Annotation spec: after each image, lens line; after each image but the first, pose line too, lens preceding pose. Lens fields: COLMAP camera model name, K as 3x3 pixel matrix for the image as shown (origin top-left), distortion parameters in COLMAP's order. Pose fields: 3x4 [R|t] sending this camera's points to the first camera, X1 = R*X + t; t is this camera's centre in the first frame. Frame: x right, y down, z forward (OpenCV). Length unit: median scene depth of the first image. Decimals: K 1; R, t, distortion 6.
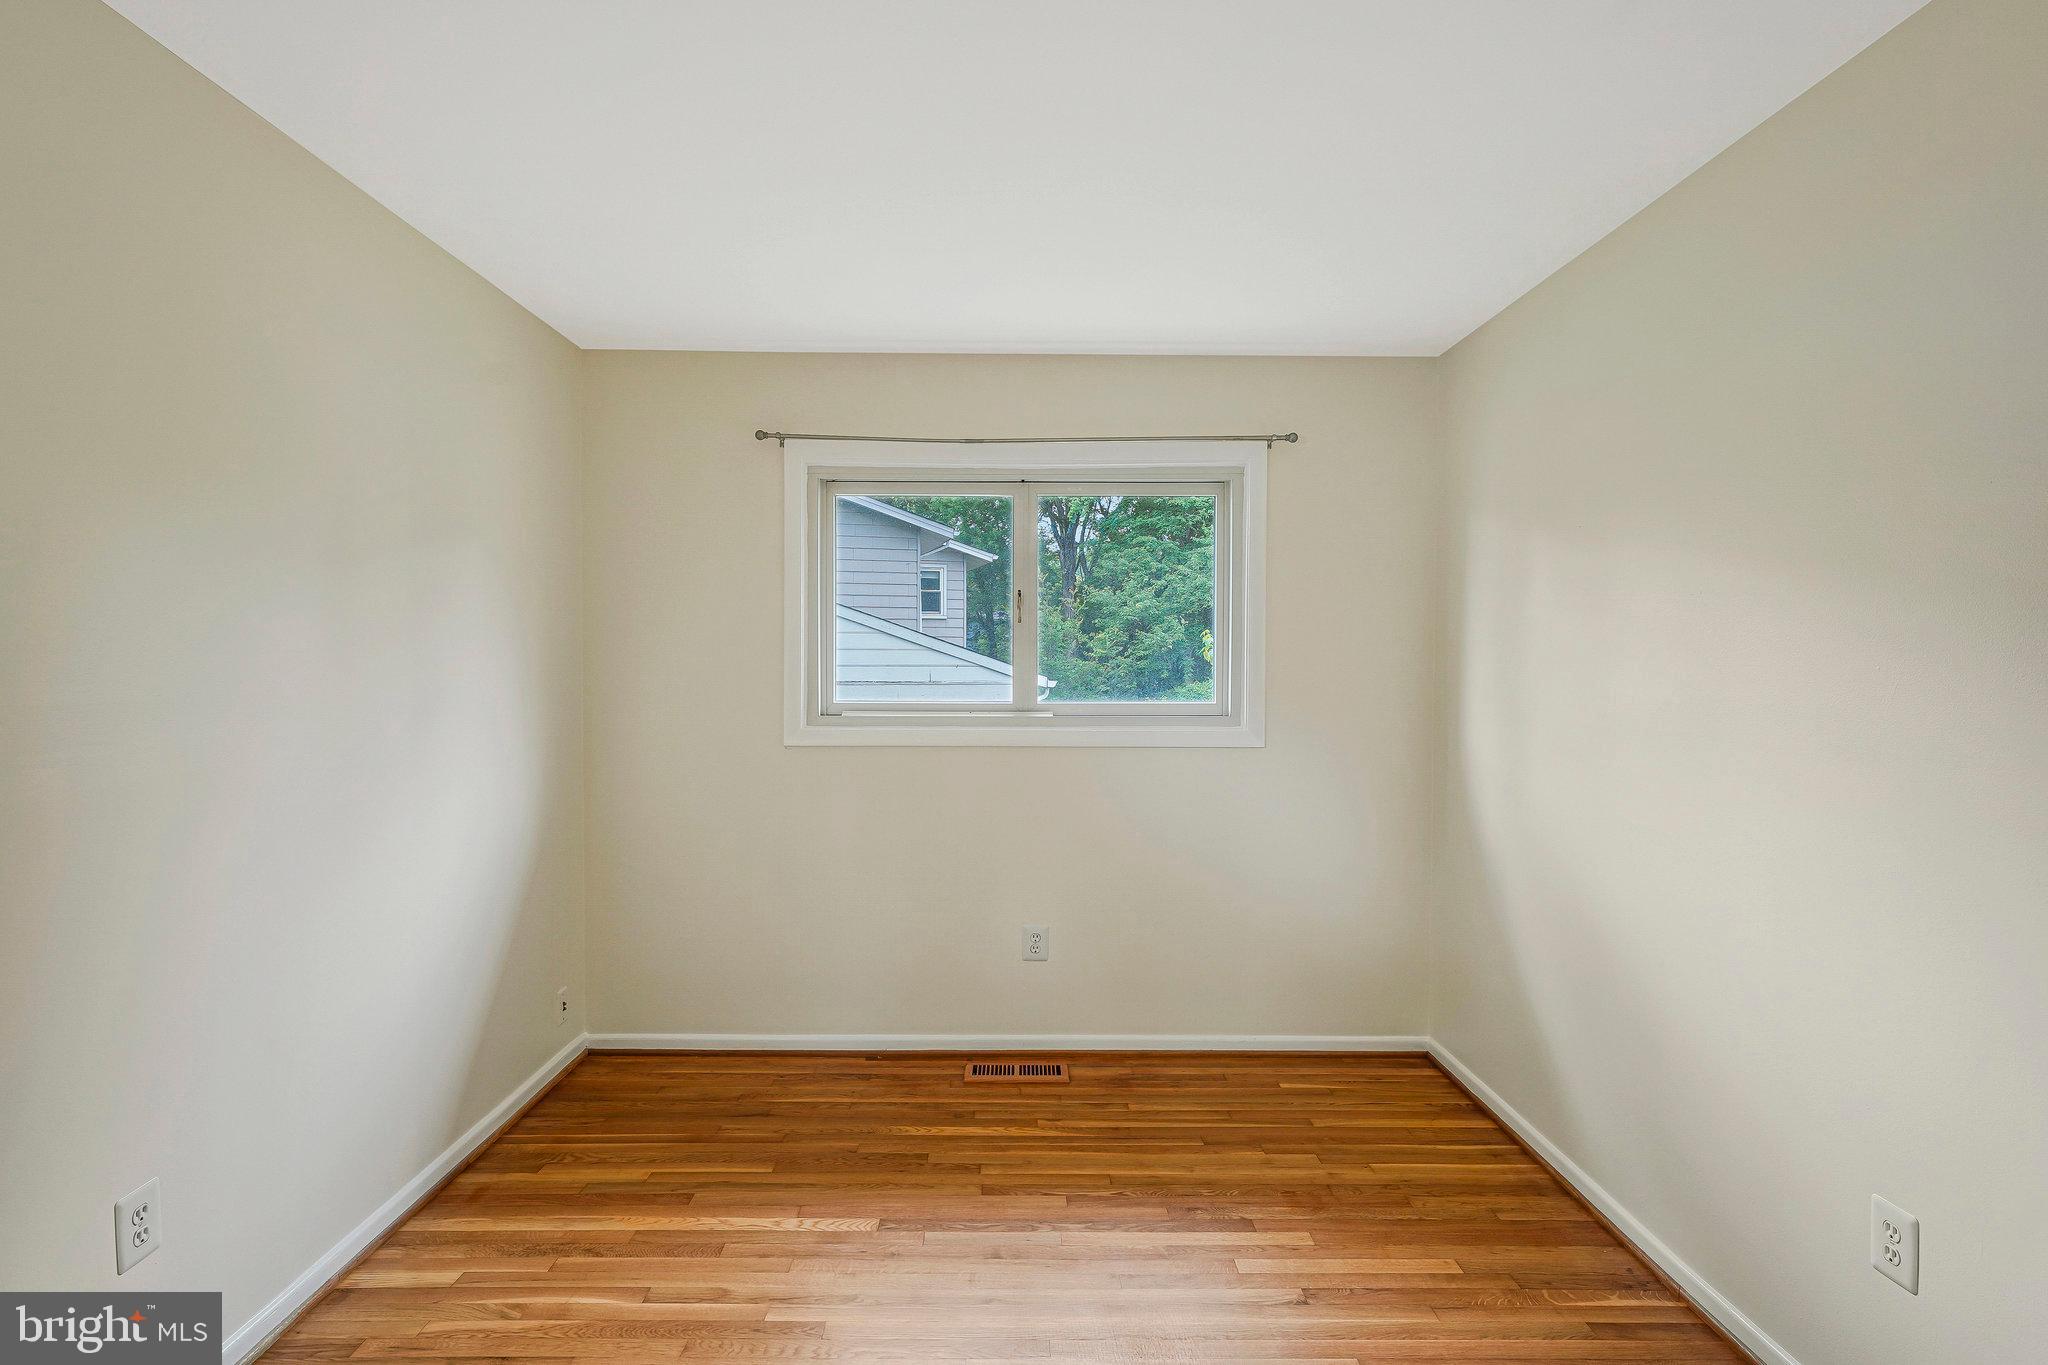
lens RADIAL K [[1035.6, 0, 1020.4], [0, 1035.6, 681.7], [0, 0, 1]] dist [-0.001067, 0.001591]
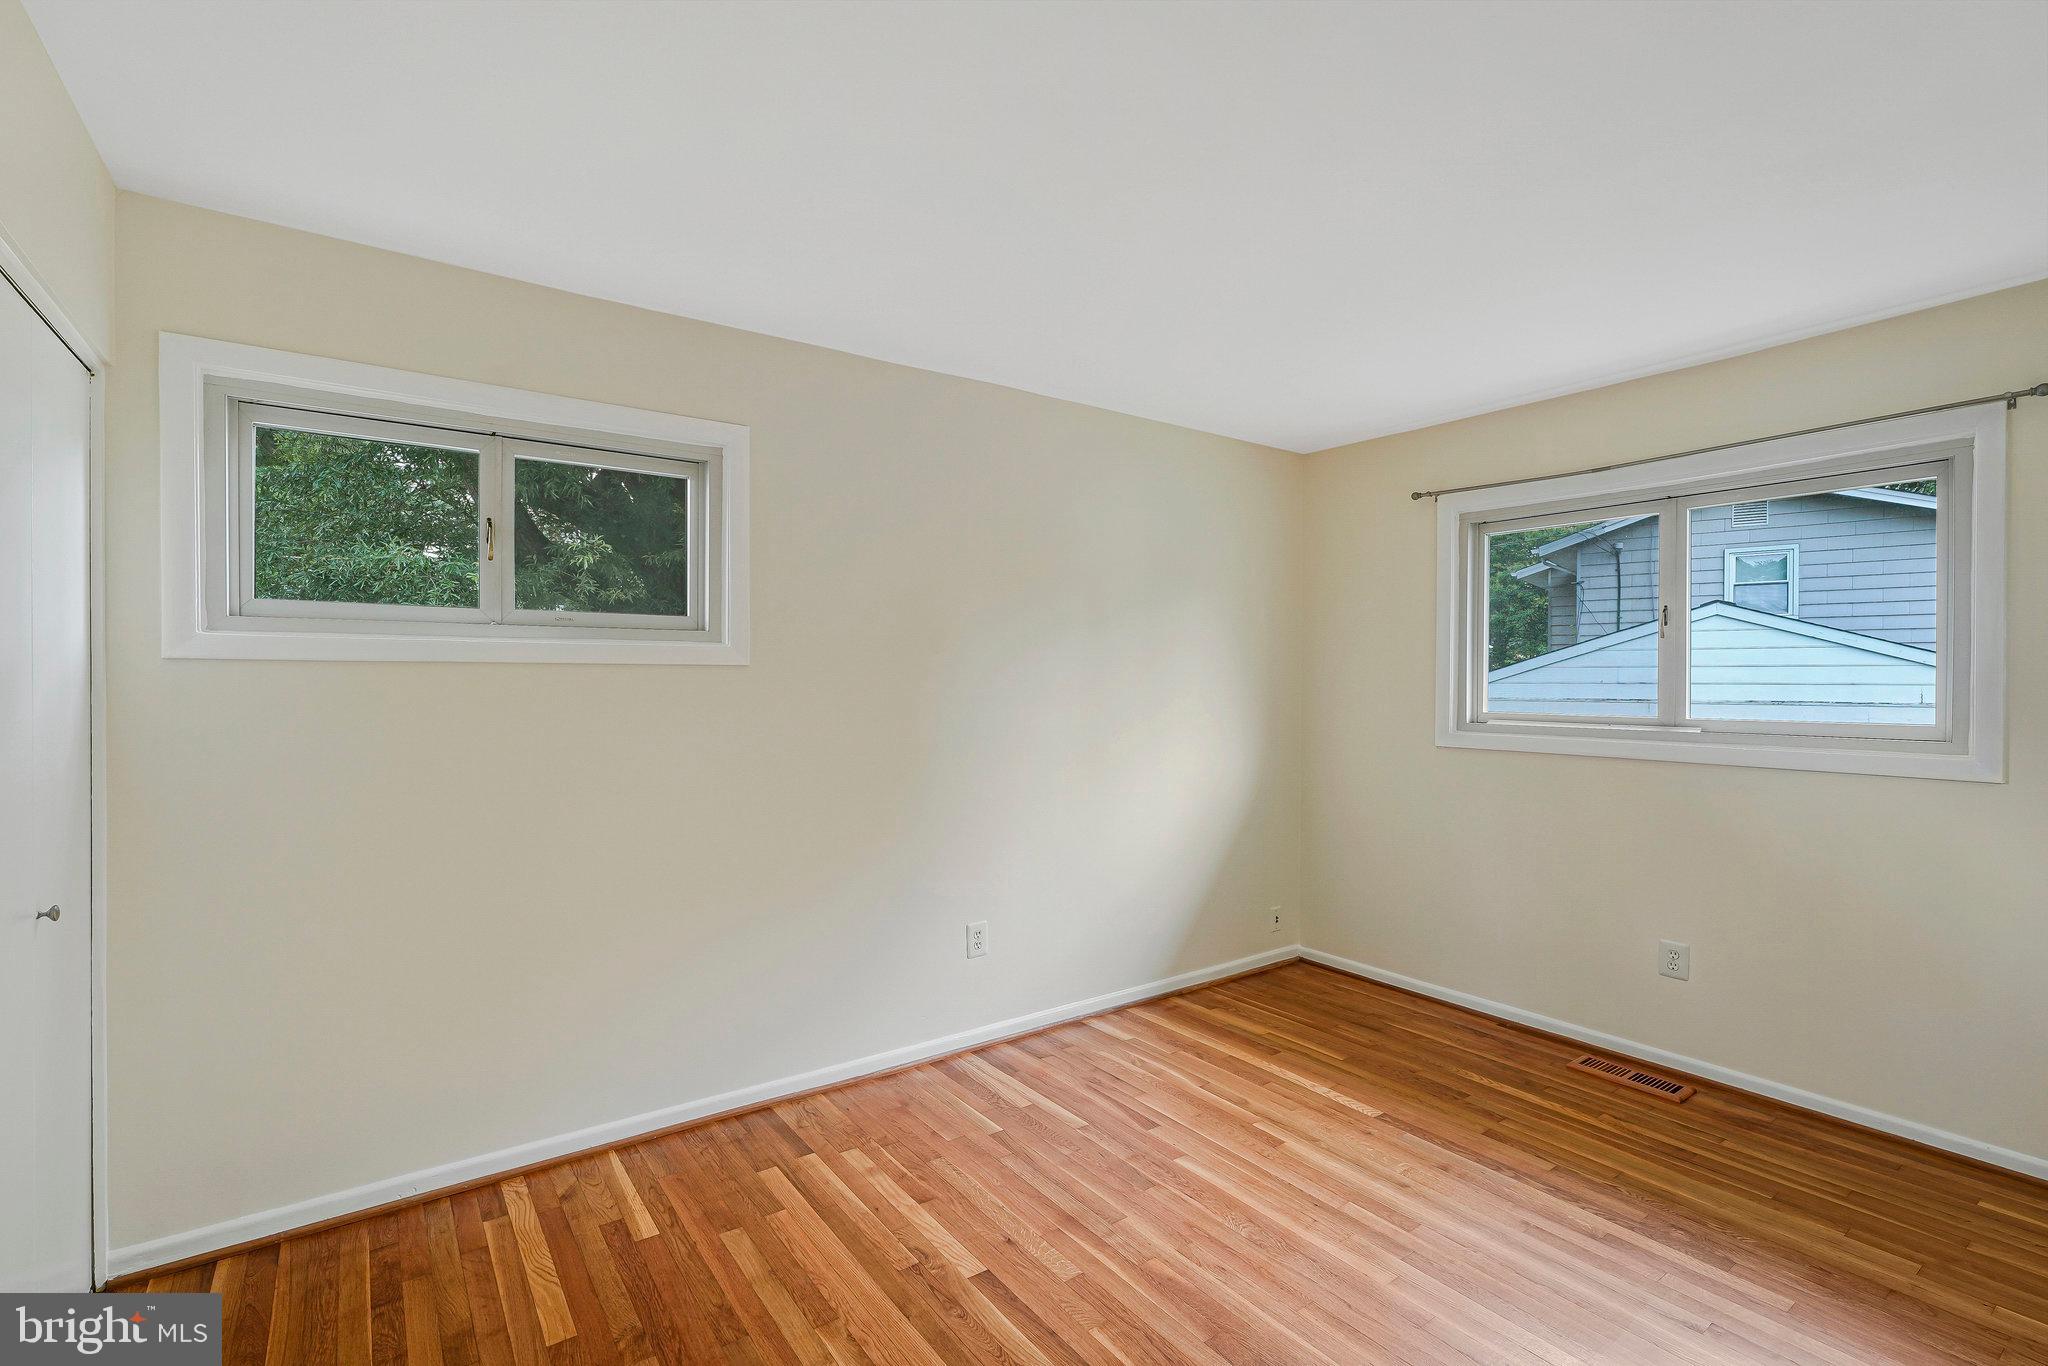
lens RADIAL K [[901.6, 0, 1032.2], [0, 901.6, 681.8], [0, 0, 1]] dist [-0.002712, 0.001445]
pose [[0.595327, 0.002540, -0.803479, 0.404213], [-0.016117, 0.999832, -0.008781, 0.003496], [0.803322, 0.018177, 0.595268, -0.015608]]
